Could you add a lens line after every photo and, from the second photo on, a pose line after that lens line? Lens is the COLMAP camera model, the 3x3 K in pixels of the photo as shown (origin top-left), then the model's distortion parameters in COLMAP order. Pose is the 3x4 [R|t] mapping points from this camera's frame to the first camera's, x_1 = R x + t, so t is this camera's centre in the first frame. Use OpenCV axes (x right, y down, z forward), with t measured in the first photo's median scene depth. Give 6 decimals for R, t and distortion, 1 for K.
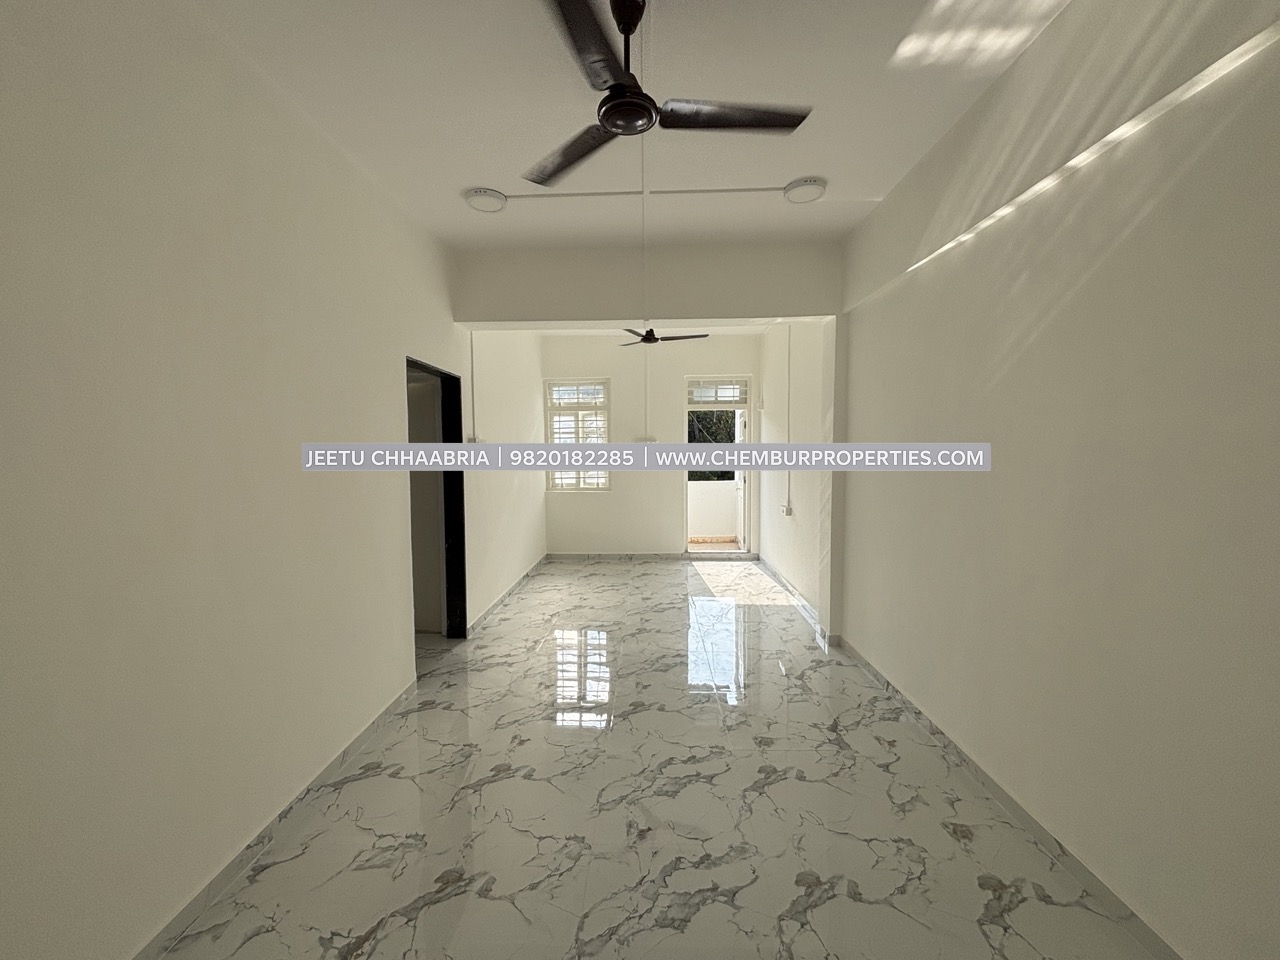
lens RADIAL K [[521.2, 0, 640.0], [0, 521.2, 480.0], [0, 0, 1]] dist [0.012448, 0.000380]
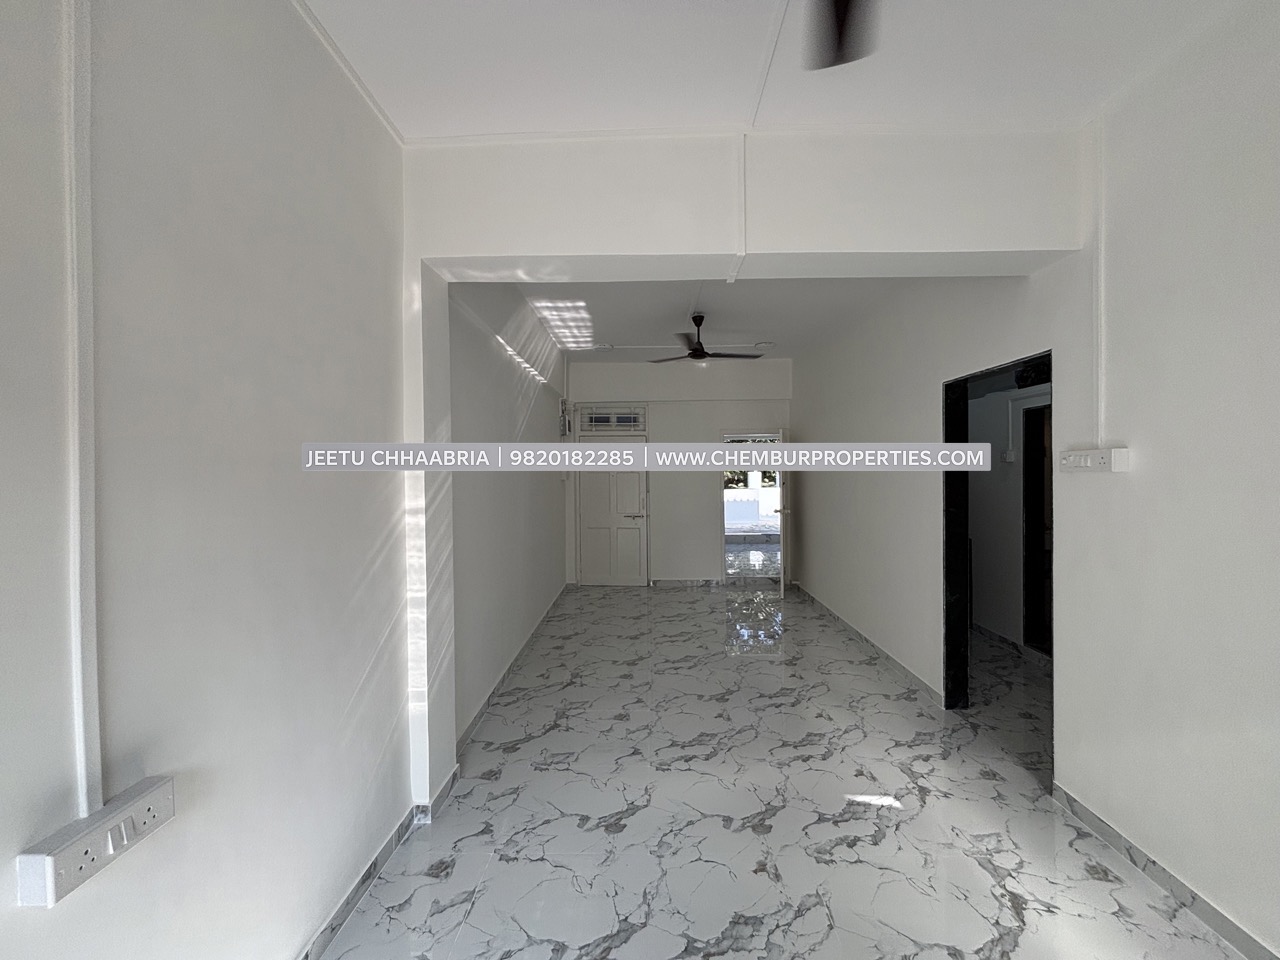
lens RADIAL K [[521.2, 0, 640.0], [0, 521.2, 480.0], [0, 0, 1]] dist [0.012448, 0.000380]
pose [[-0.999873, 0.015846, 0.001416, 0.187839], [0.015908, 0.997149, 0.073759, -0.152373], [-0.000243, 0.073773, -0.997275, 2.399757]]
